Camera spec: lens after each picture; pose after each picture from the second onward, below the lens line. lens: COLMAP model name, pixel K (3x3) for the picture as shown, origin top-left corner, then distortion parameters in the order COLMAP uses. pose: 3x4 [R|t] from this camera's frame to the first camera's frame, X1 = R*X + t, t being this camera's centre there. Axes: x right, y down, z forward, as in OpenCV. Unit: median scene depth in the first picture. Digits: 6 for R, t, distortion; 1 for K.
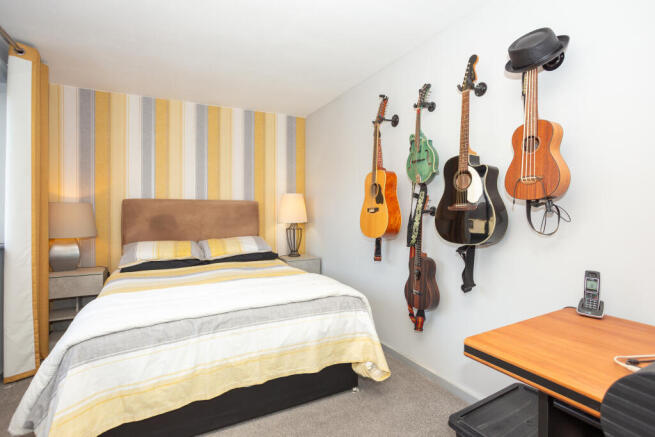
lens RADIAL K [[323.9, 0, 329.9], [0, 323.9, 211.6], [0, 0, 1]] dist [-0.018186, 0.012254]
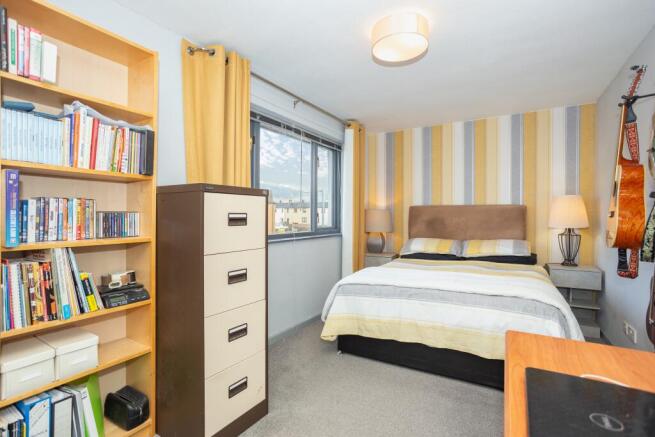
lens RADIAL K [[323.9, 0, 326.1], [0, 323.9, 216.9], [0, 0, 1]] dist [-0.018186, 0.012254]
pose [[0.536761, 0.004547, -0.843722, 0.335601], [-0.002461, 0.999990, 0.003823, 0.002486], [0.843731, 0.000024, 0.536767, -0.041149]]
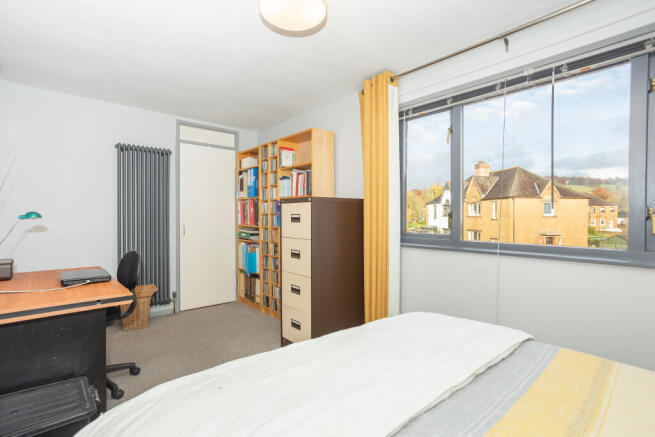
lens RADIAL K [[323.9, 0, 325.1], [0, 323.9, 219.2], [0, 0, 1]] dist [-0.018186, 0.012254]
pose [[-0.971266, 0.001254, -0.237995, -0.072154], [-0.001099, 0.999952, 0.009755, 0.002947], [0.237995, 0.009736, -0.971217, 0.977270]]
